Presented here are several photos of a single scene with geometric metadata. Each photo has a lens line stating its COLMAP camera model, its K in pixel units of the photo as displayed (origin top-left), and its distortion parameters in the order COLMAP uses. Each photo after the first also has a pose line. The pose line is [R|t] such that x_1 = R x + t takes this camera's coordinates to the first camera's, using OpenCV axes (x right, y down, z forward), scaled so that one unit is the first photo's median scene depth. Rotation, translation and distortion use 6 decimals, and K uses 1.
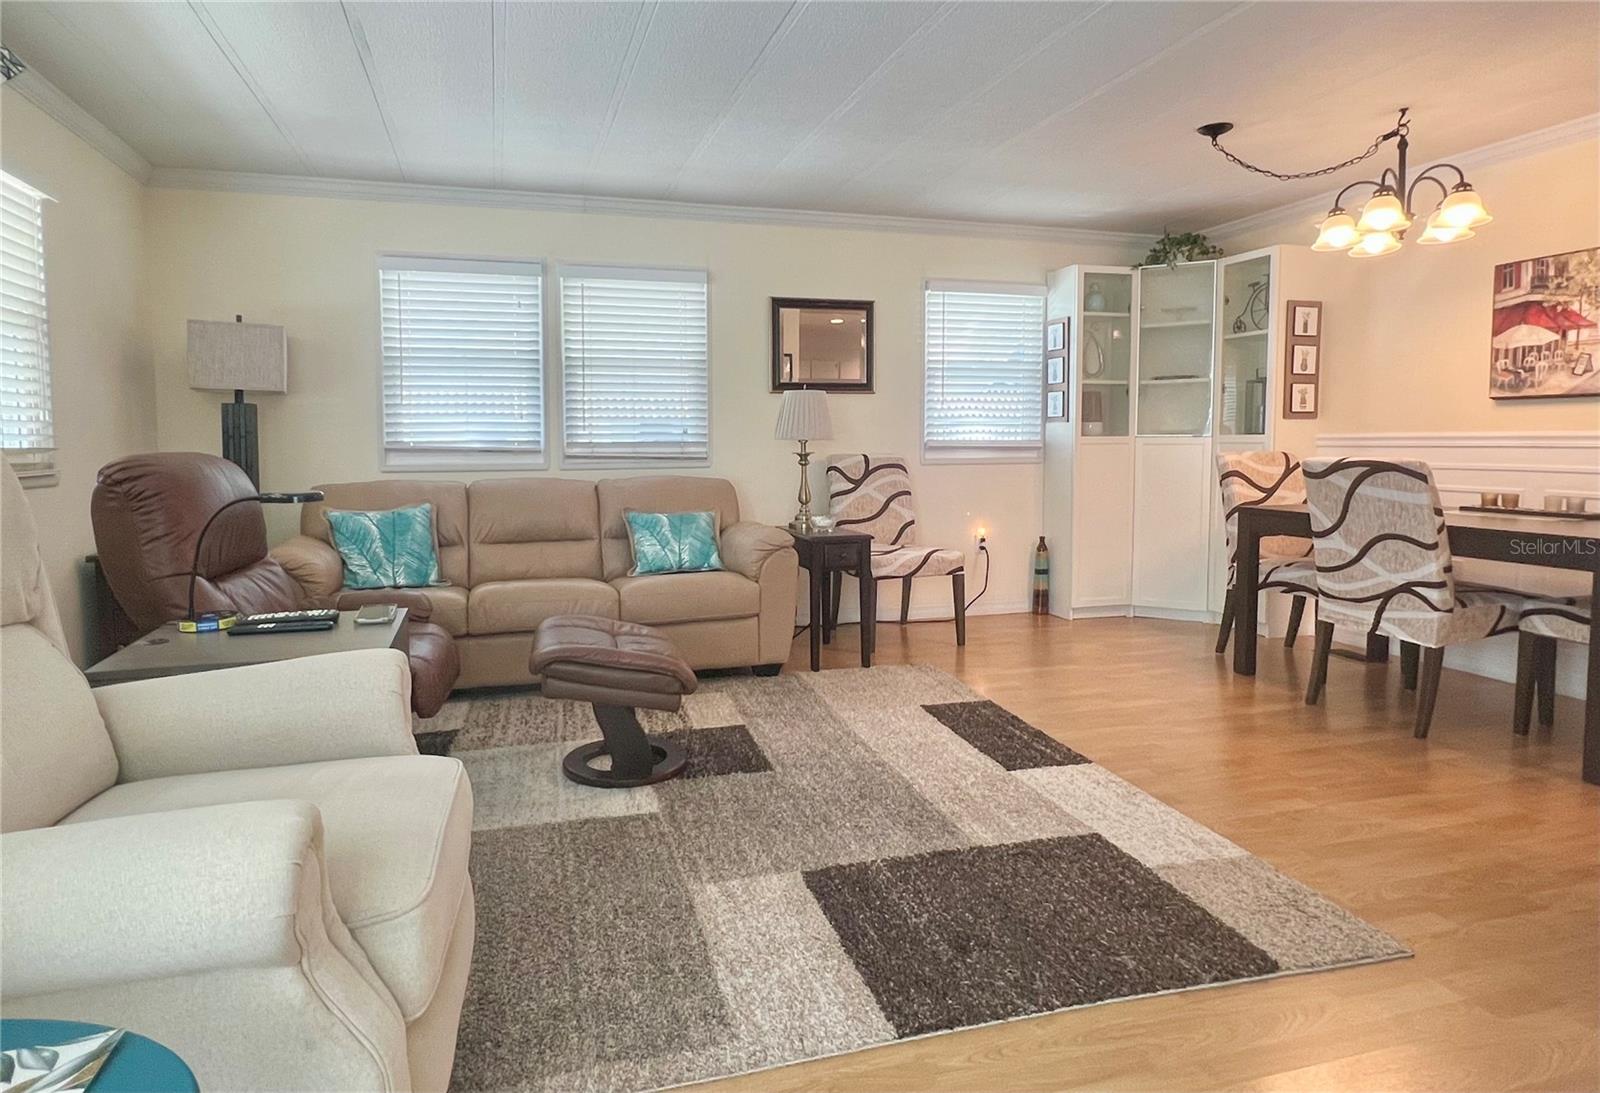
lens RADIAL K [[916.6, 0, 796.5], [0, 916.6, 498.5], [0, 0, 1]] dist [-0.000146, 0.000370]
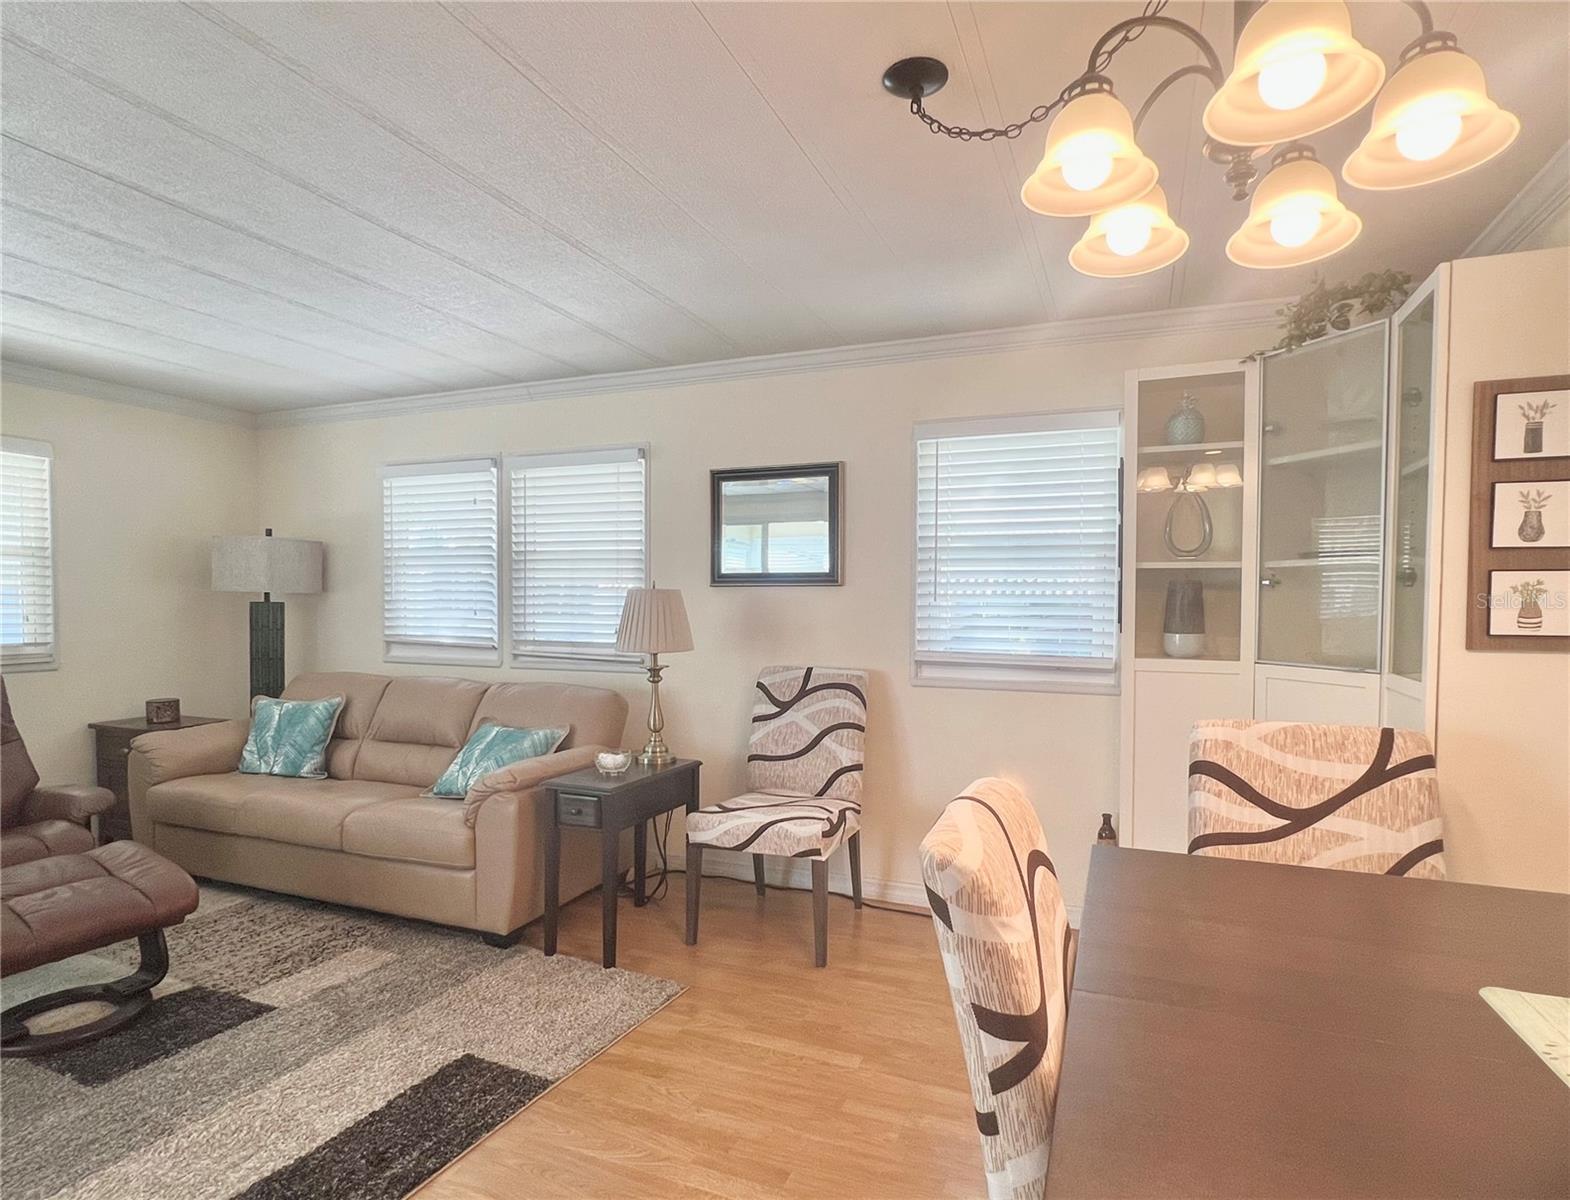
lens RADIAL K [[877.9, 0, 782.8], [0, 877.9, 624.8], [0, 0, 1]] dist [-0.012018, -0.001120]
pose [[0.769756, 0.029391, -0.637661, 0.552321], [-0.049844, 0.998657, -0.014140, -0.077845], [0.636389, 0.042668, 0.770187, 0.470839]]
